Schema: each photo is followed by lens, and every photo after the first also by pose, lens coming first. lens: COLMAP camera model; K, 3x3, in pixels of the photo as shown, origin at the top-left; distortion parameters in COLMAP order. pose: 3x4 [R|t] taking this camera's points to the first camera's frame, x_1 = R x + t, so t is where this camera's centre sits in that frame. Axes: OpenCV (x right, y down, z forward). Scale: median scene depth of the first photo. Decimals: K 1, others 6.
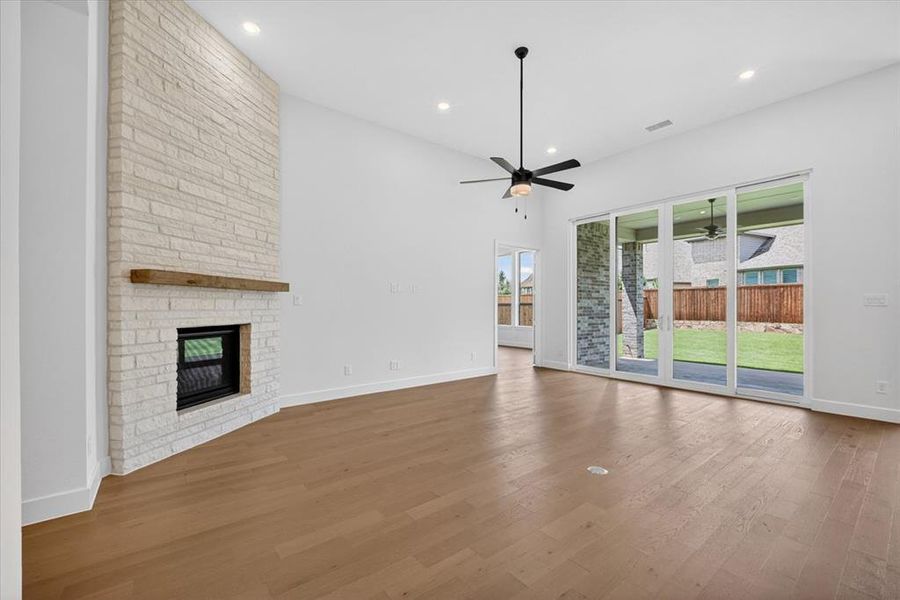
lens RADIAL K [[370.9, 0, 451.6], [0, 370.9, 306.5], [0, 0, 1]] dist [-0.024110, -0.003211]
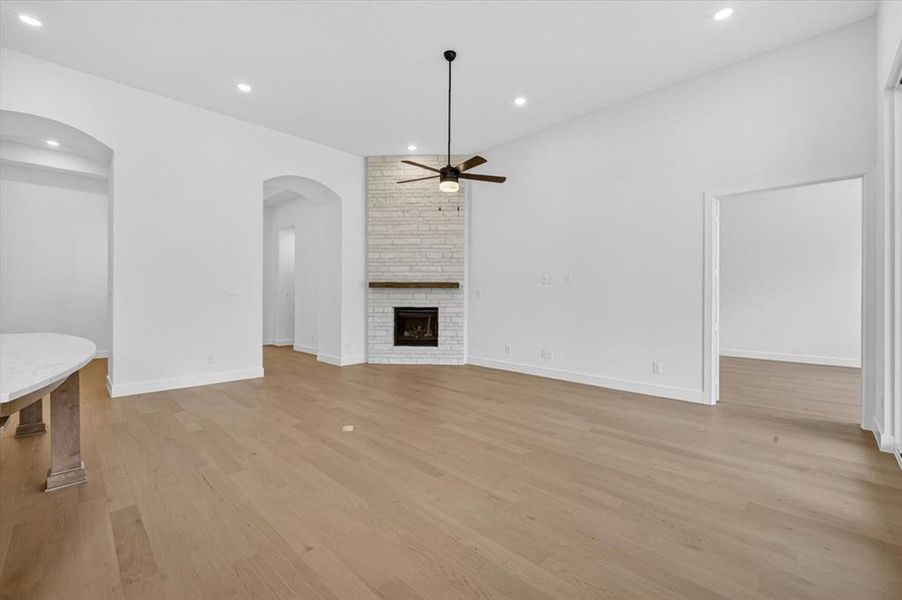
lens RADIAL K [[371.7, 0, 447.5], [0, 371.7, 296.2], [0, 0, 1]] dist [-0.024110, -0.003211]
pose [[0.140468, 0.001017, -0.990085, 1.278720], [-0.006408, 0.999979, 0.000118, -0.007093], [0.990065, 0.006328, 0.140471, 0.854539]]
